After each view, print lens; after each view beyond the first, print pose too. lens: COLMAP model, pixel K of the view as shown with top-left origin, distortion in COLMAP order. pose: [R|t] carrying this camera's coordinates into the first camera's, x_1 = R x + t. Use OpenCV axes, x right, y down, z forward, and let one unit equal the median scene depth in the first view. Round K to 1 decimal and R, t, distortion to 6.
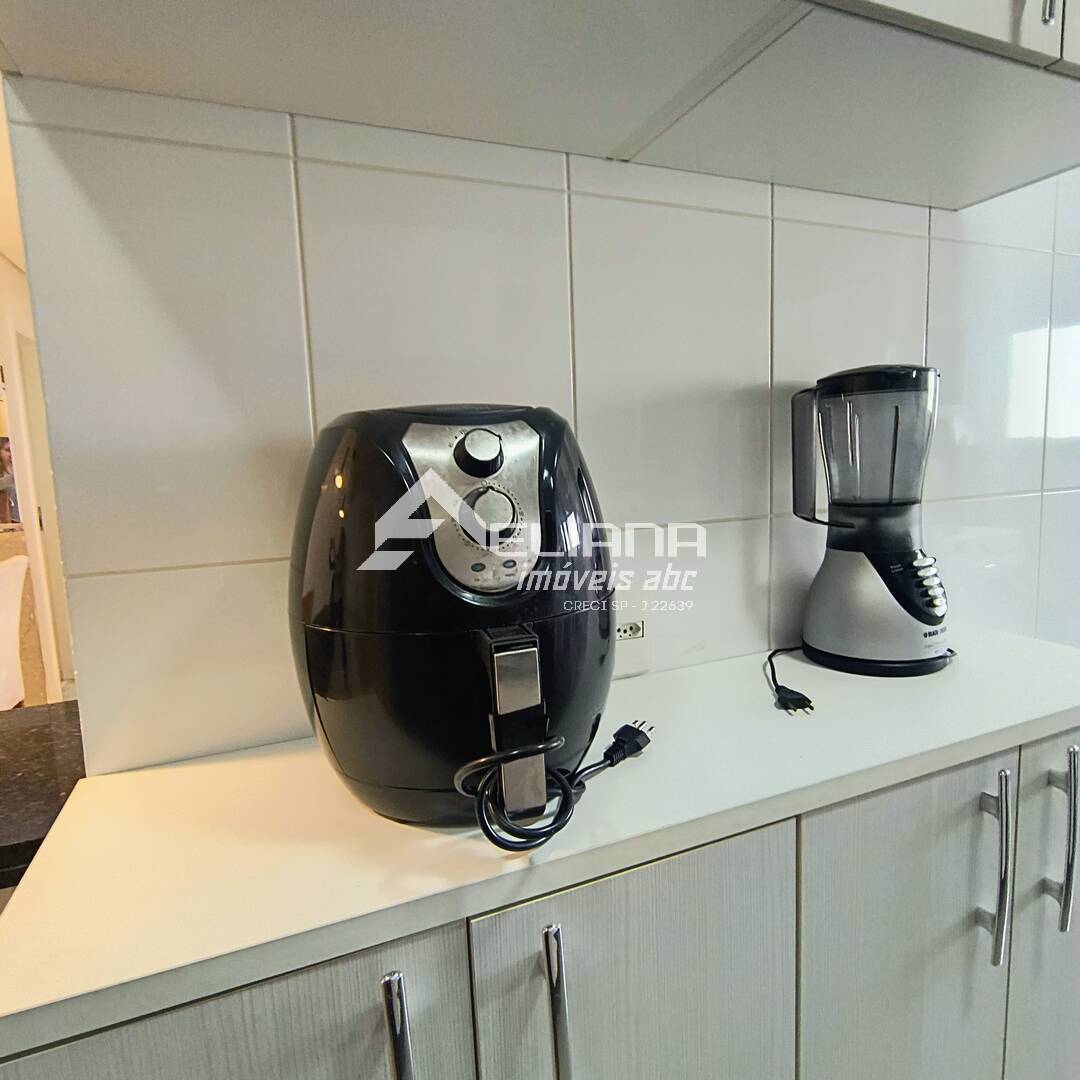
lens RADIAL K [[671.5, 0, 545.9], [0, 671.5, 536.8], [0, 0, 1]] dist [-0.001302, -0.001856]
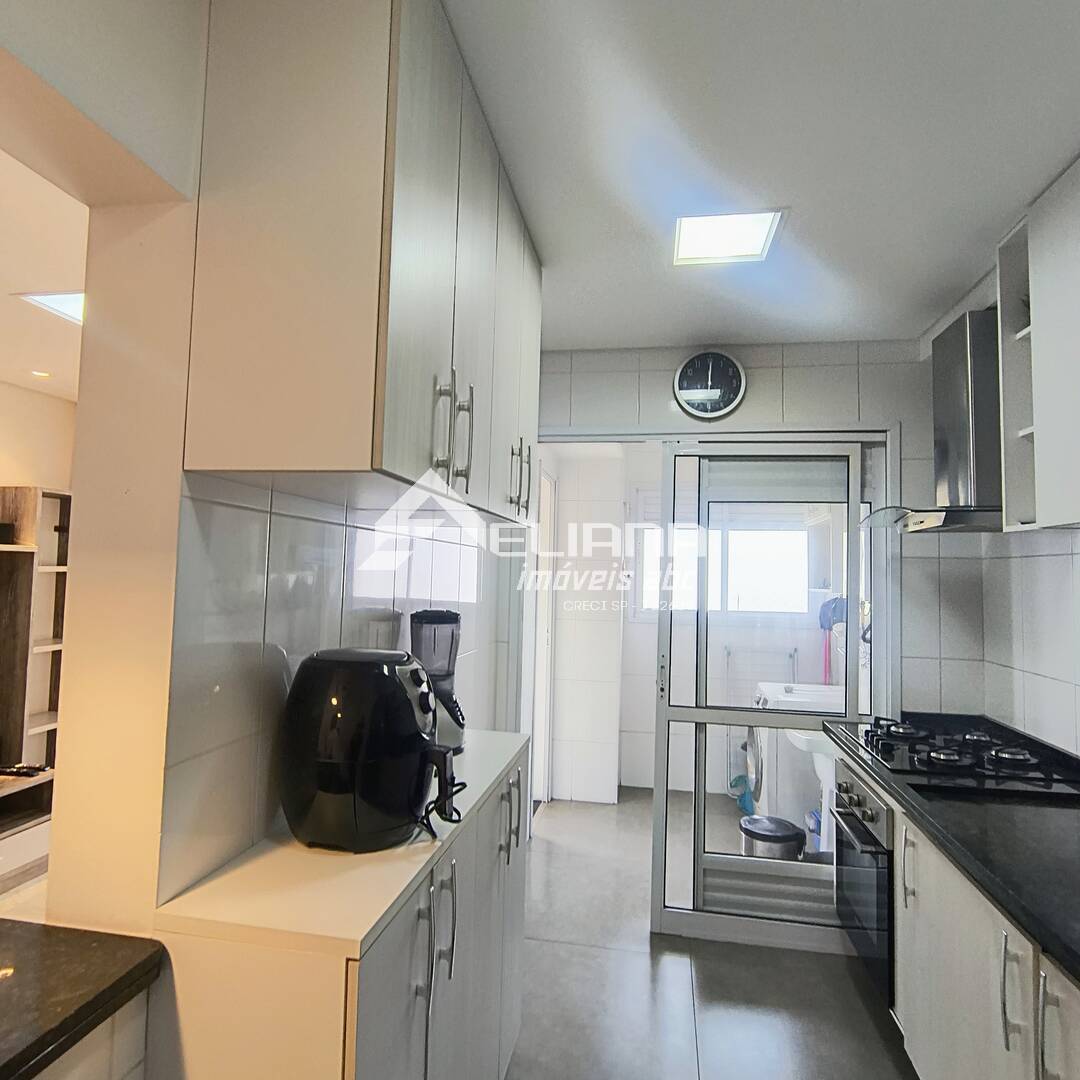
lens RADIAL K [[671.5, 0, 545.9], [0, 671.5, 536.8], [0, 0, 1]] dist [-0.001302, -0.001856]
pose [[0.536771, 0.099681, 0.837819, -1.465882], [0.054515, 0.986824, -0.152336, -0.171573], [-0.841965, 0.127443, 0.524264, -0.576948]]
